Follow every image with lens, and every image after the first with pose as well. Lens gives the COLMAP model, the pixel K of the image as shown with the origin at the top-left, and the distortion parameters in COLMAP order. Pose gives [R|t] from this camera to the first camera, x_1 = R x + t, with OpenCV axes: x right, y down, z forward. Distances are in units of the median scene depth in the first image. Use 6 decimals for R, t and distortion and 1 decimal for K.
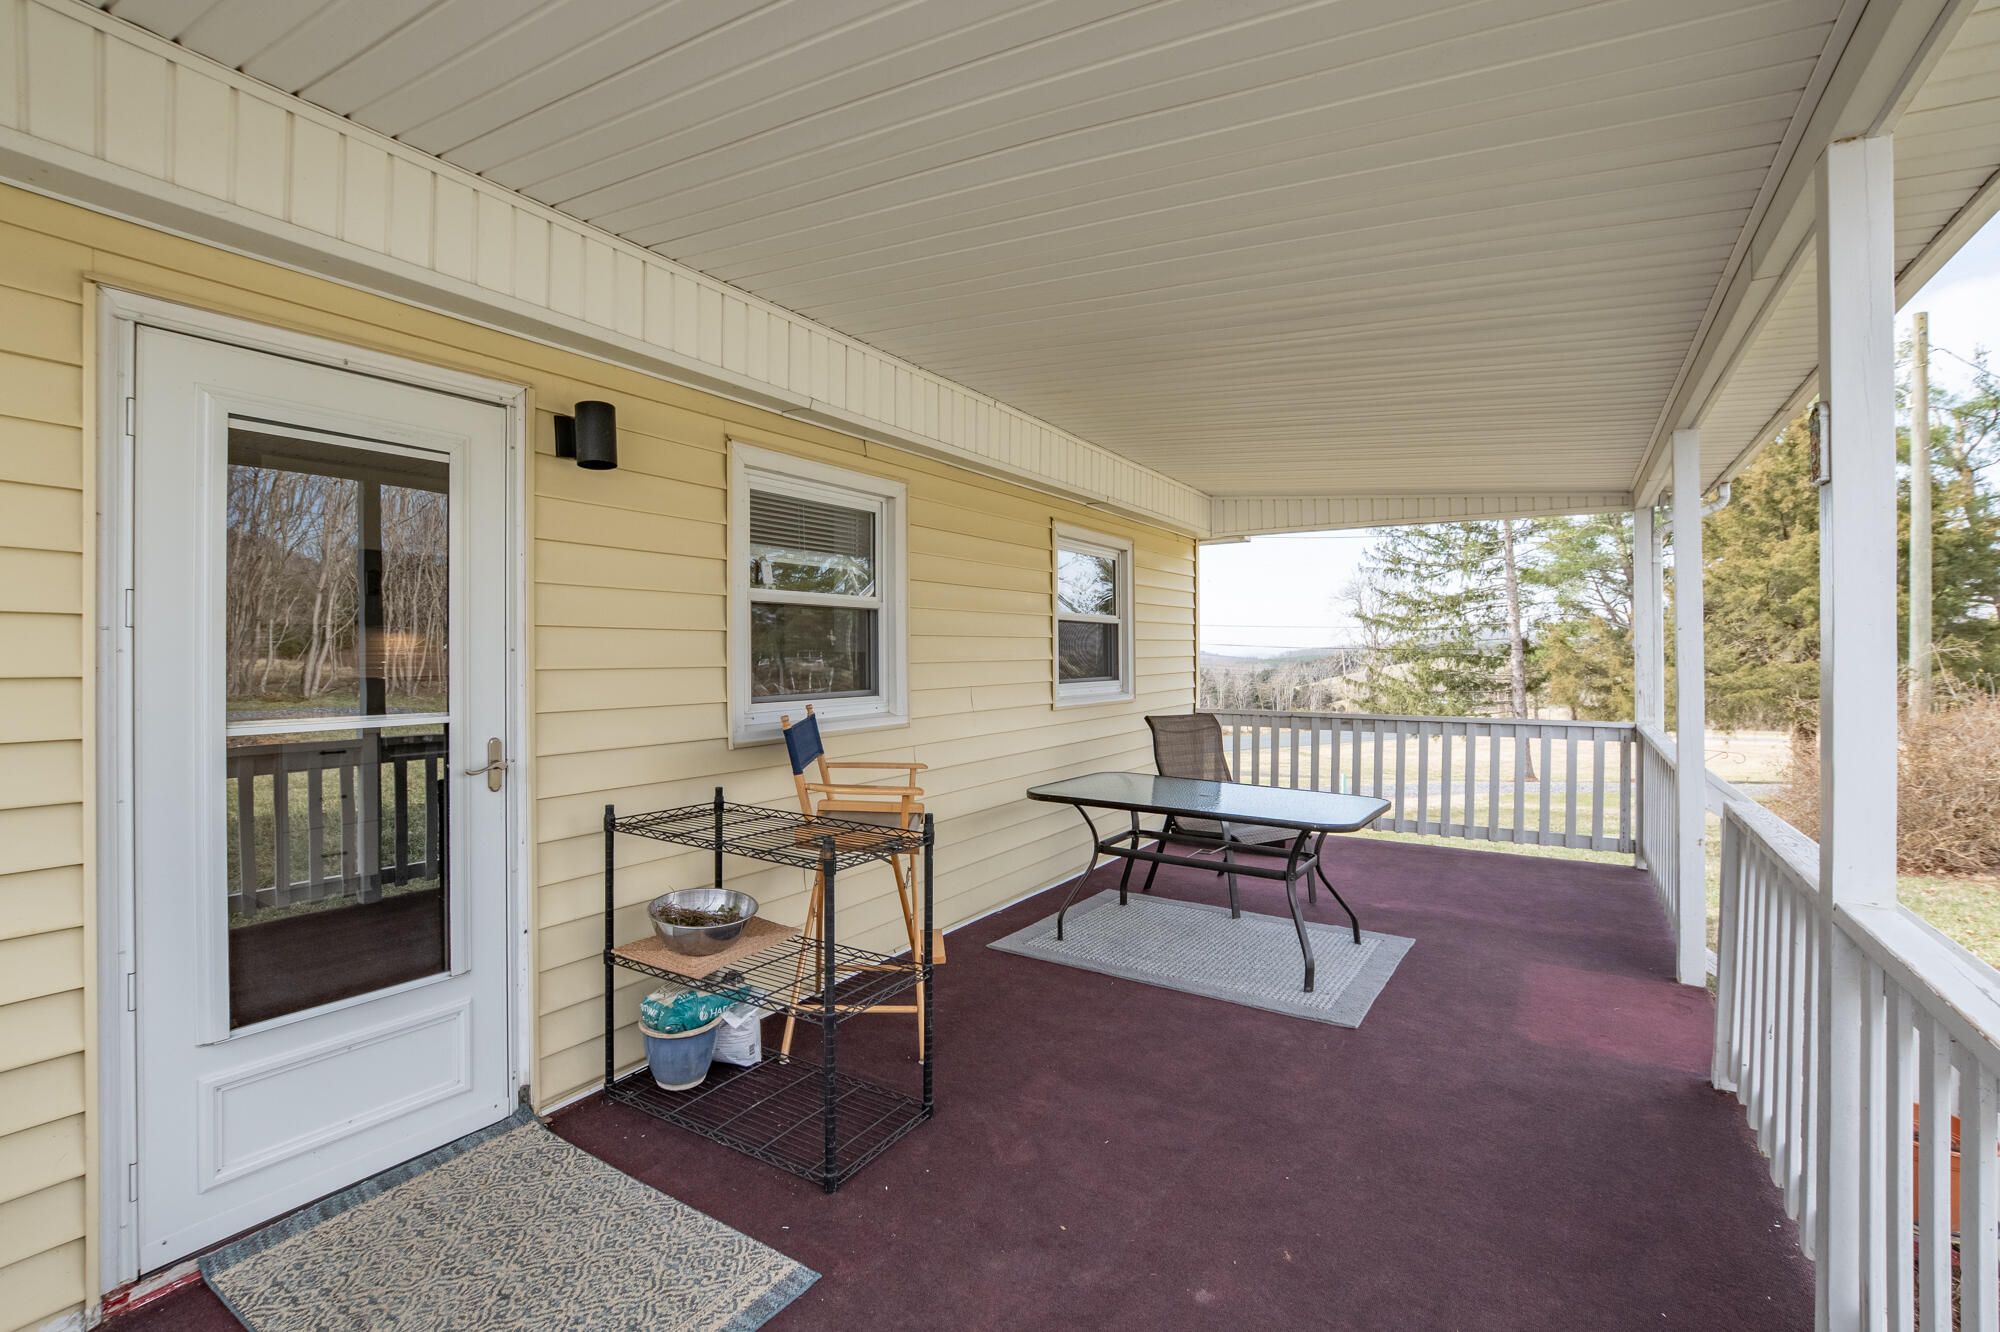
lens RADIAL K [[893.1, 0, 991.9], [0, 893.1, 655.6], [0, 0, 1]] dist [-0.034374, 0.006306]
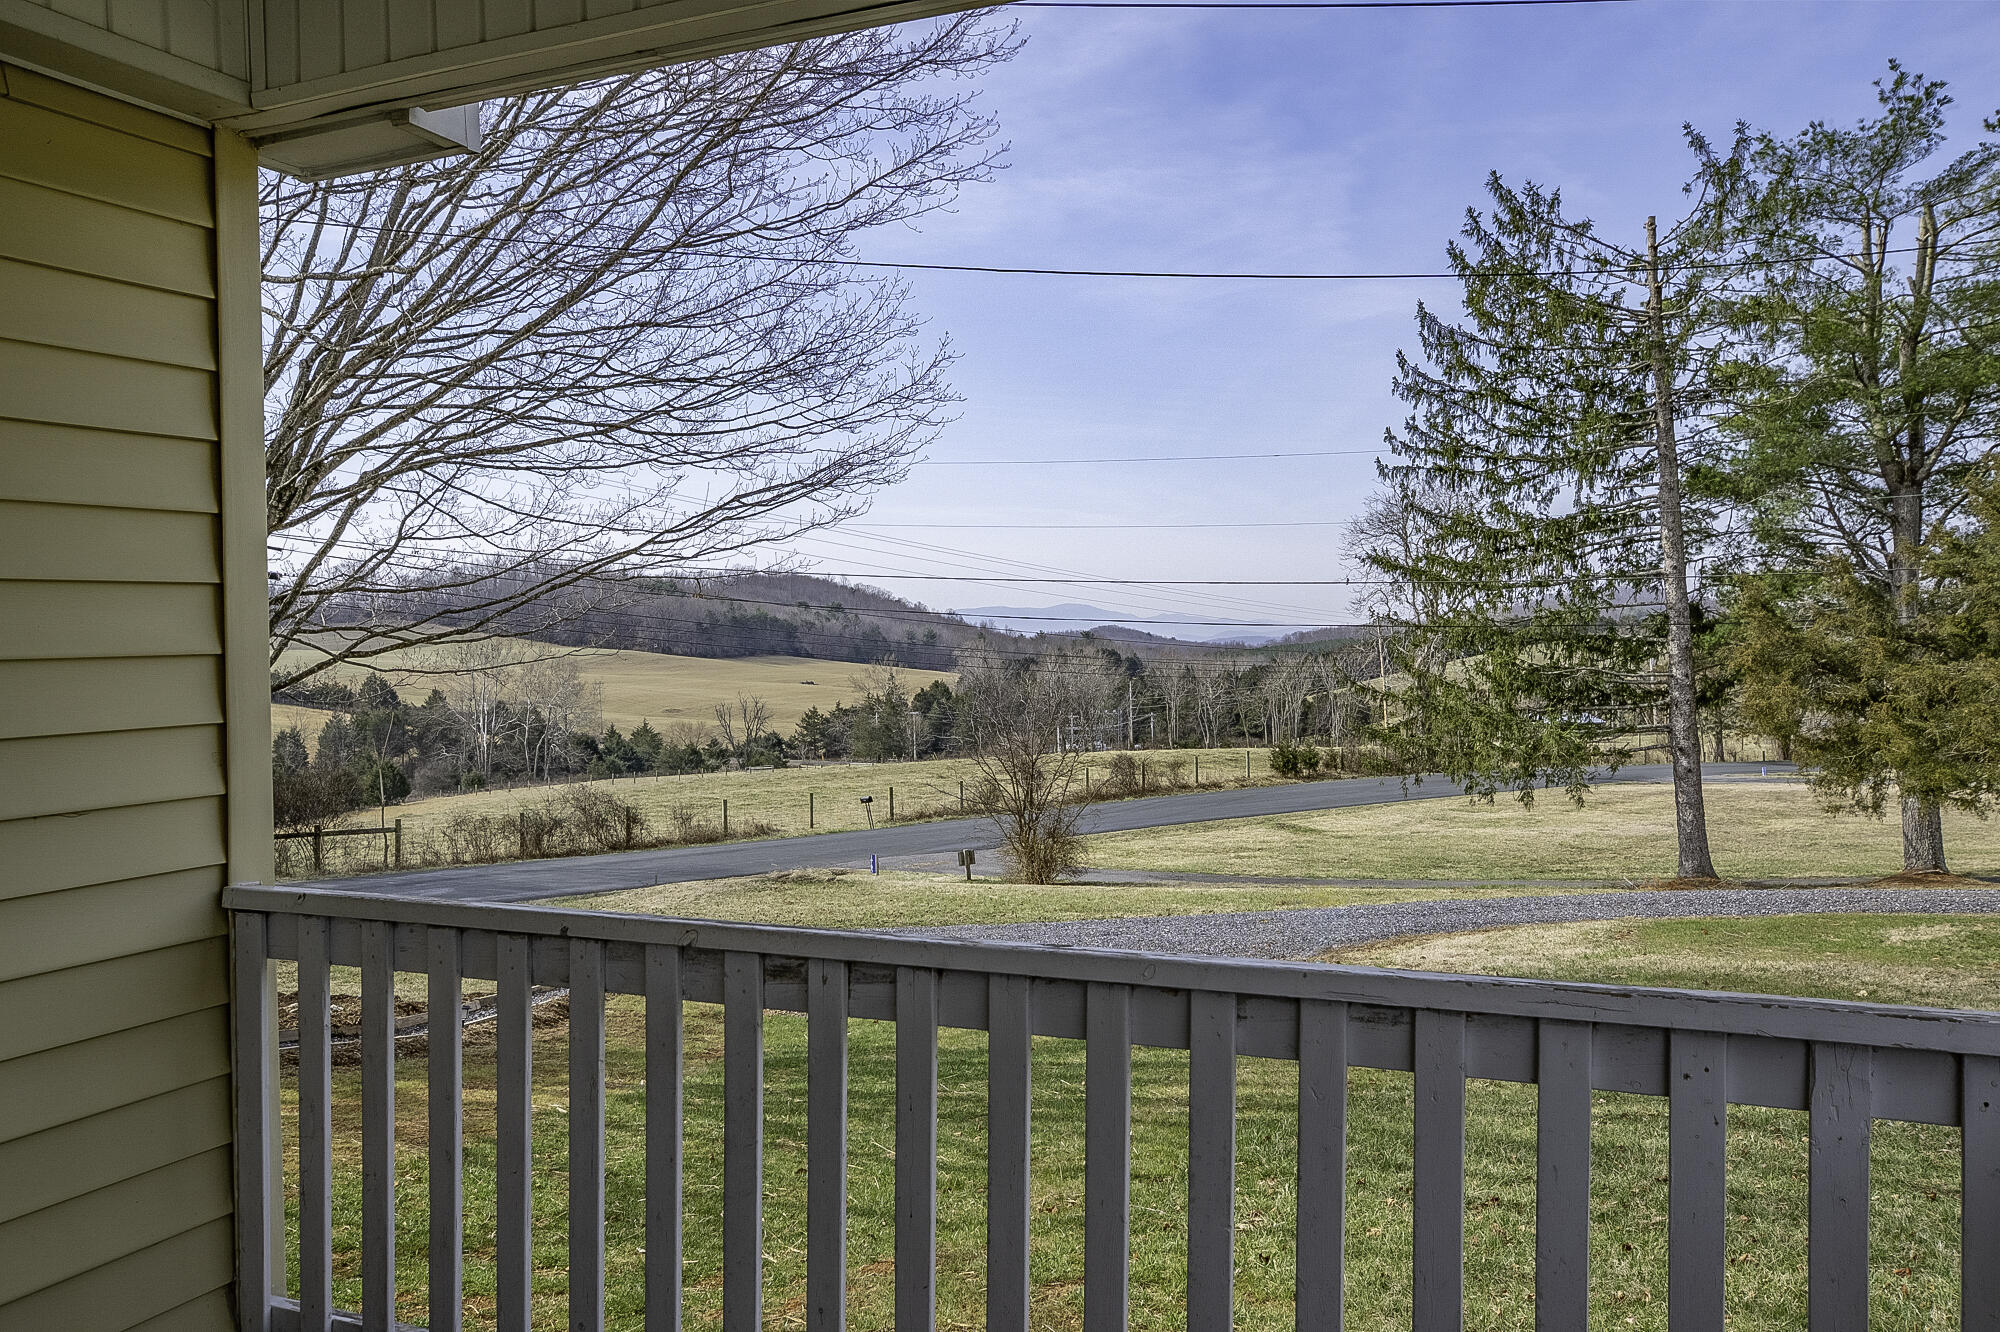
lens RADIAL K [[1658.4, 0, 1006.1], [0, 1658.4, 674.7], [0, 0, 1]] dist [0.032839, 0.007867]
pose [[0.988918, -0.011483, 0.148017, 0.064521], [0.008726, 0.999776, 0.019259, 0.000038], [-0.148205, -0.017754, 0.988797, 0.100735]]
